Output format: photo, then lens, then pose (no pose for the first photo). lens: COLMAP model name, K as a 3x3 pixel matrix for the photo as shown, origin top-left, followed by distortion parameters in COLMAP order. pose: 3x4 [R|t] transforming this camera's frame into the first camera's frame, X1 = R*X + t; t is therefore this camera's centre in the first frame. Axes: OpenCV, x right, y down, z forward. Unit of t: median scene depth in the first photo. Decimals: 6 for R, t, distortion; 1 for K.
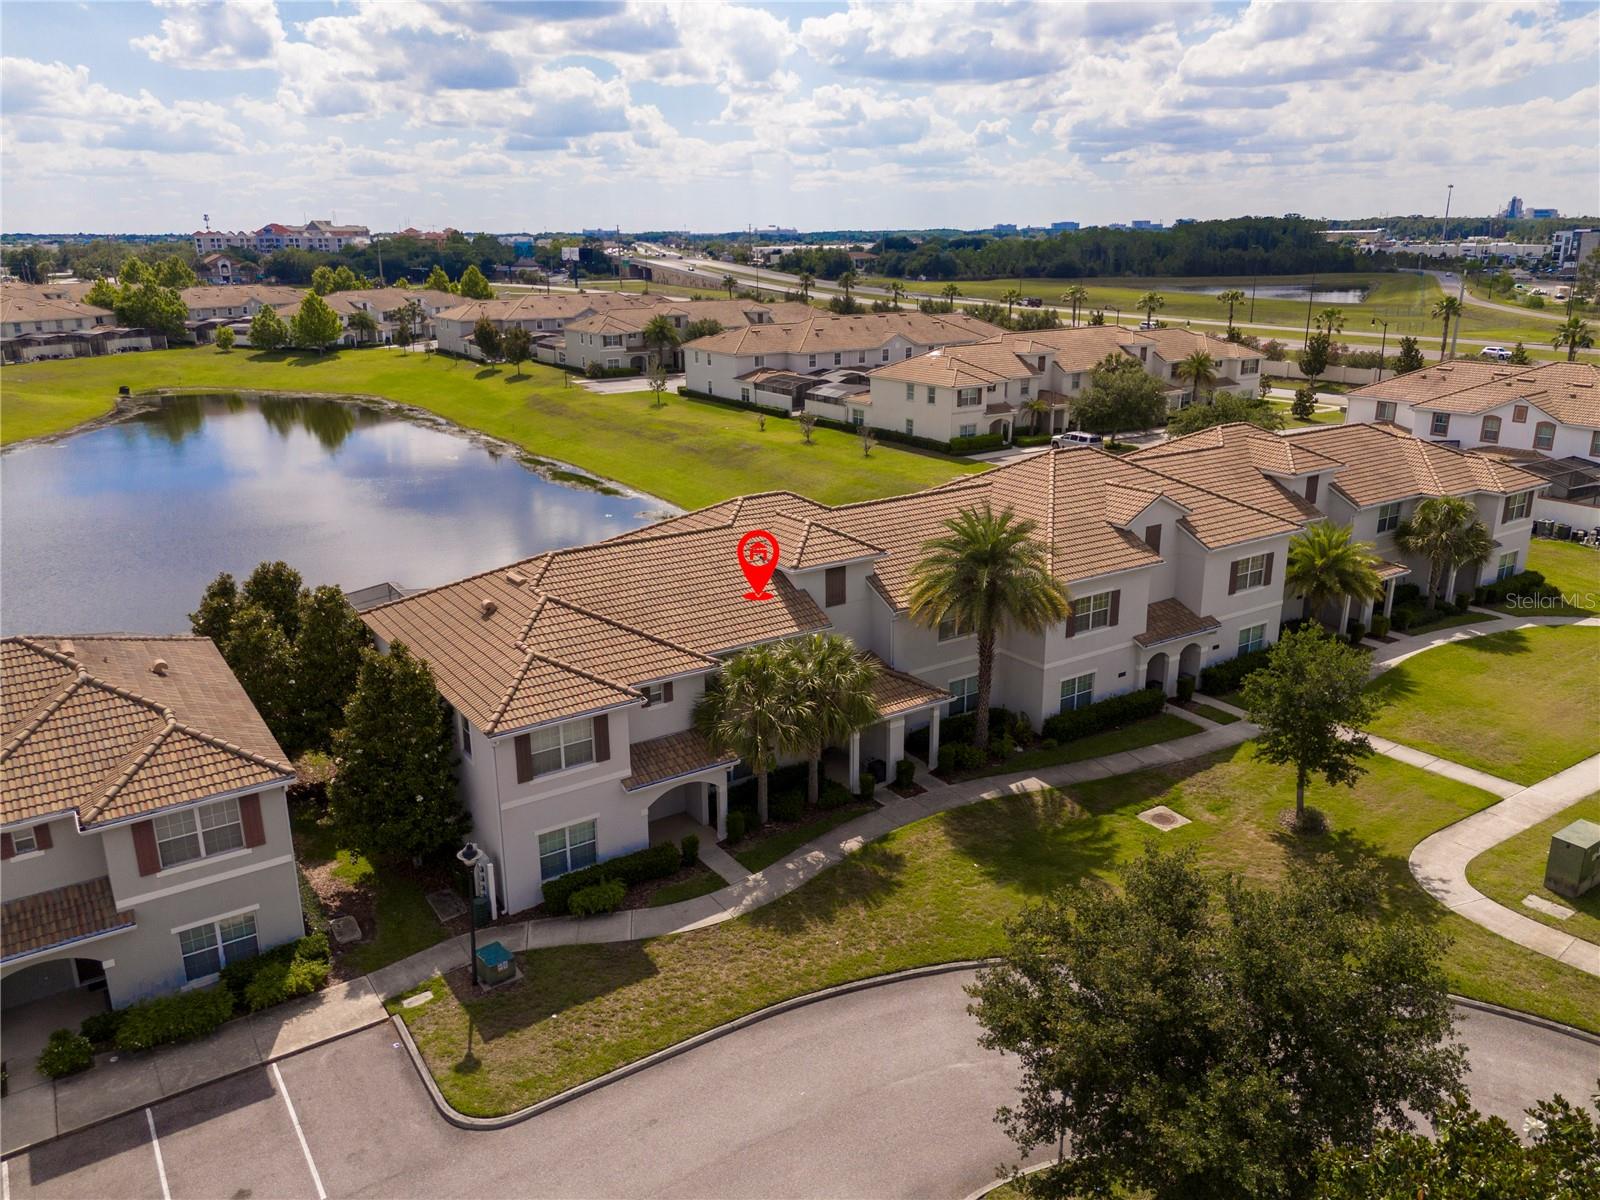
lens RADIAL K [[1178.2, 0, 800.0], [0, 1178.2, 600.0], [0, 0, 1]] dist [0.081556, -0.078745]
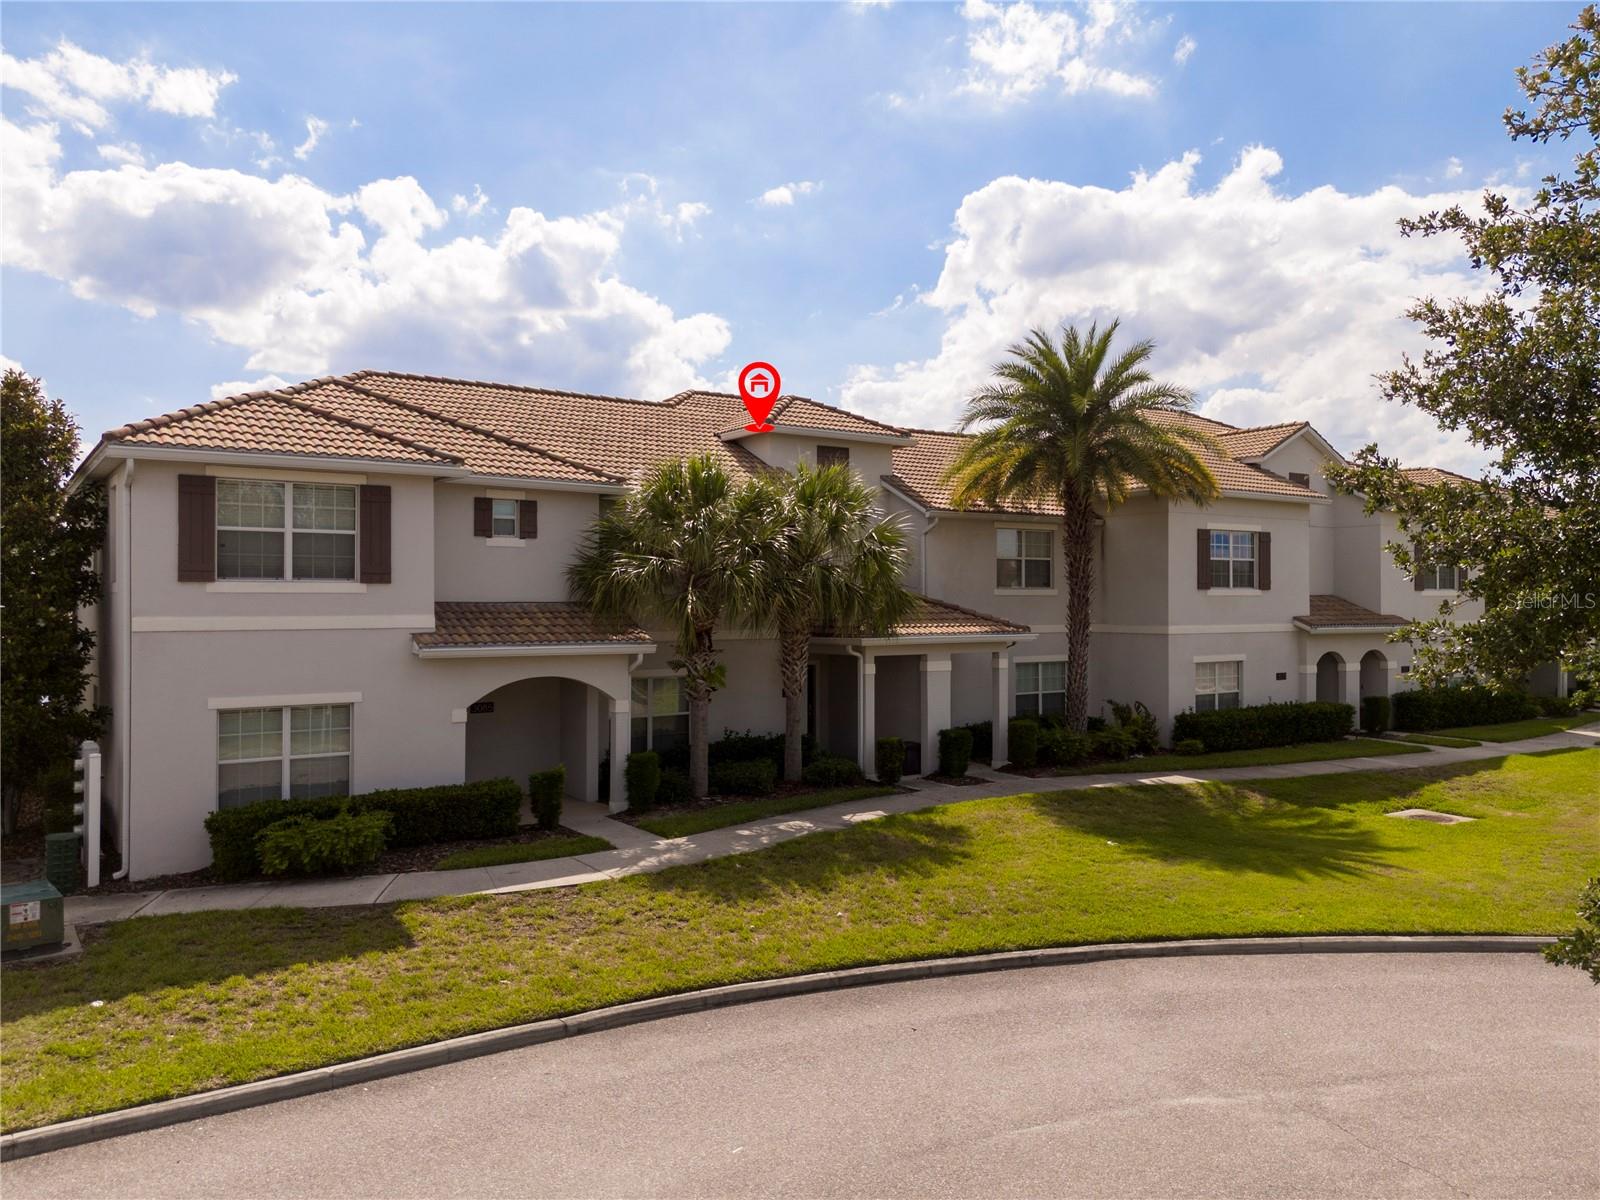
lens RADIAL K [[1181.7, 0, 800.0], [0, 1181.7, 600.0], [0, 0, 1]] dist [0.030160, -0.000740]
pose [[0.999962, 0.007823, 0.003776, 0.009837], [-0.006357, 0.955311, -0.295533, 0.215207], [-0.005919, 0.295498, 0.955325, 0.379632]]
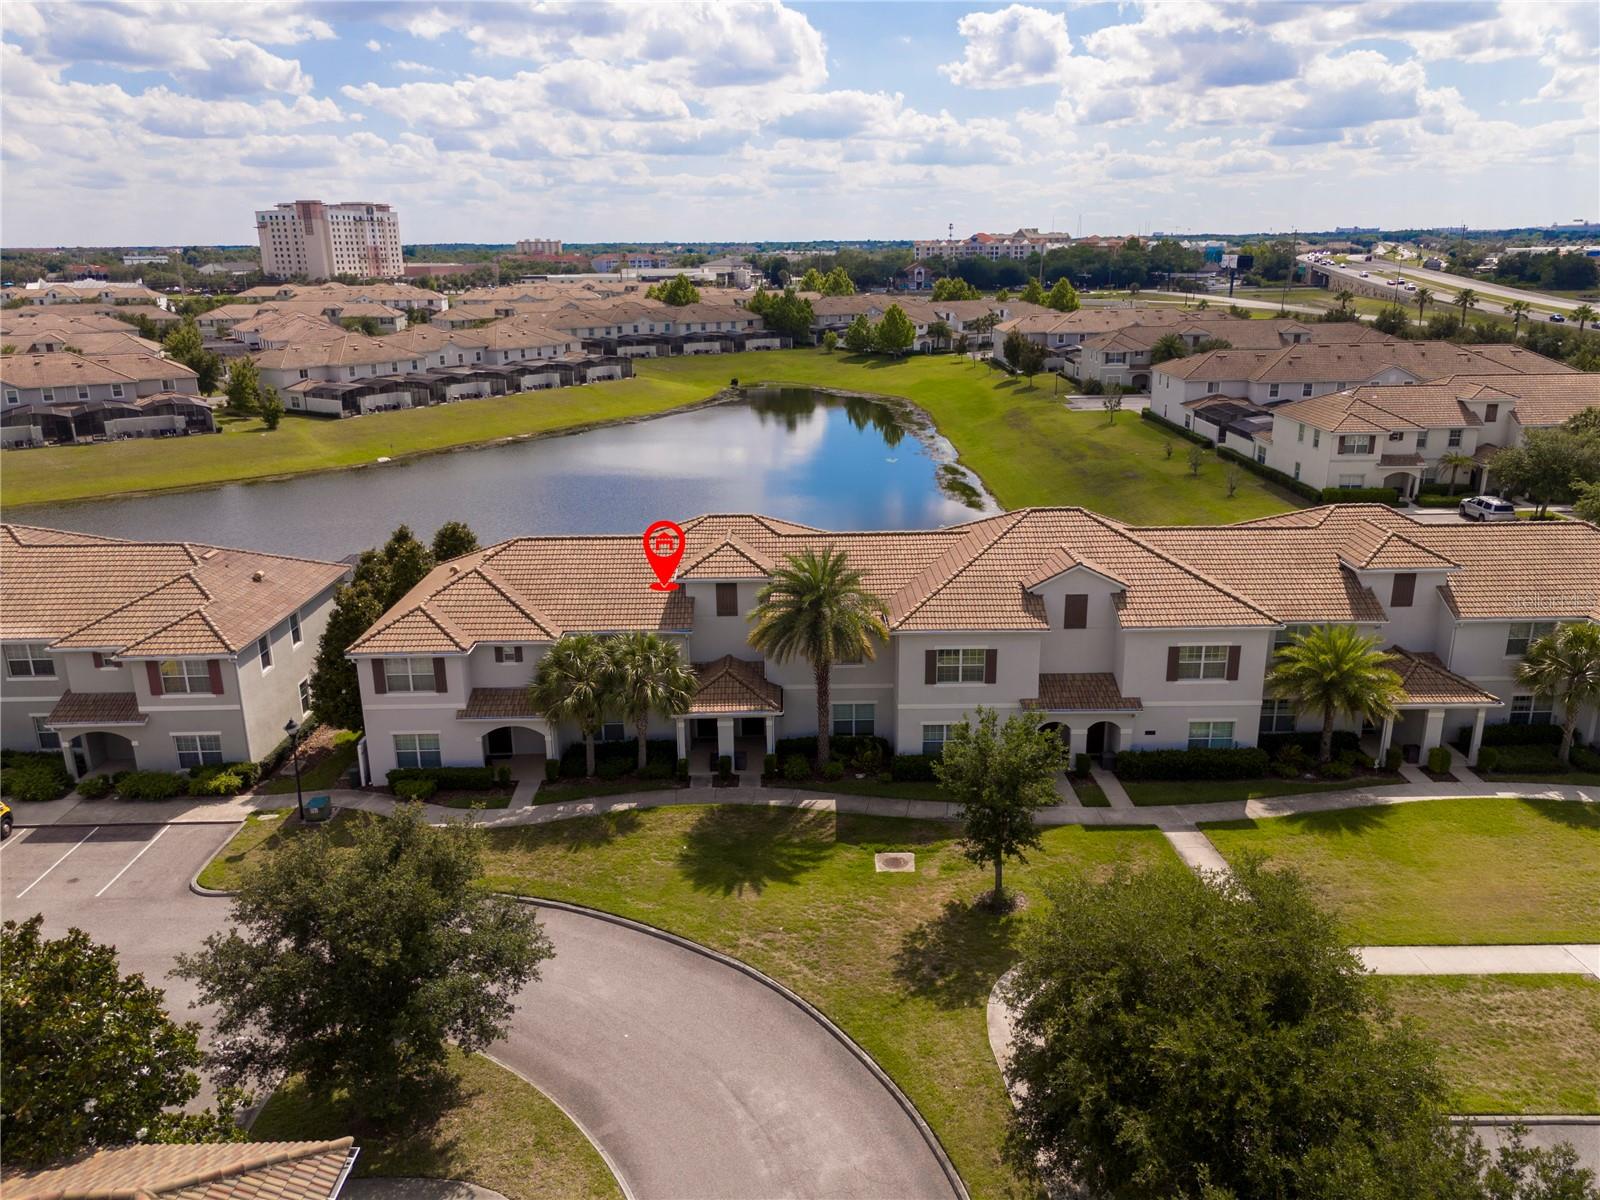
lens RADIAL K [[1178.2, 0, 800.0], [0, 1178.2, 600.0], [0, 0, 1]] dist [0.081556, -0.078745]
pose [[0.836321, 0.156893, -0.525312, 0.638656], [-0.157168, 0.986572, 0.044437, -0.067572], [0.525229, 0.045398, 0.849749, 0.044772]]
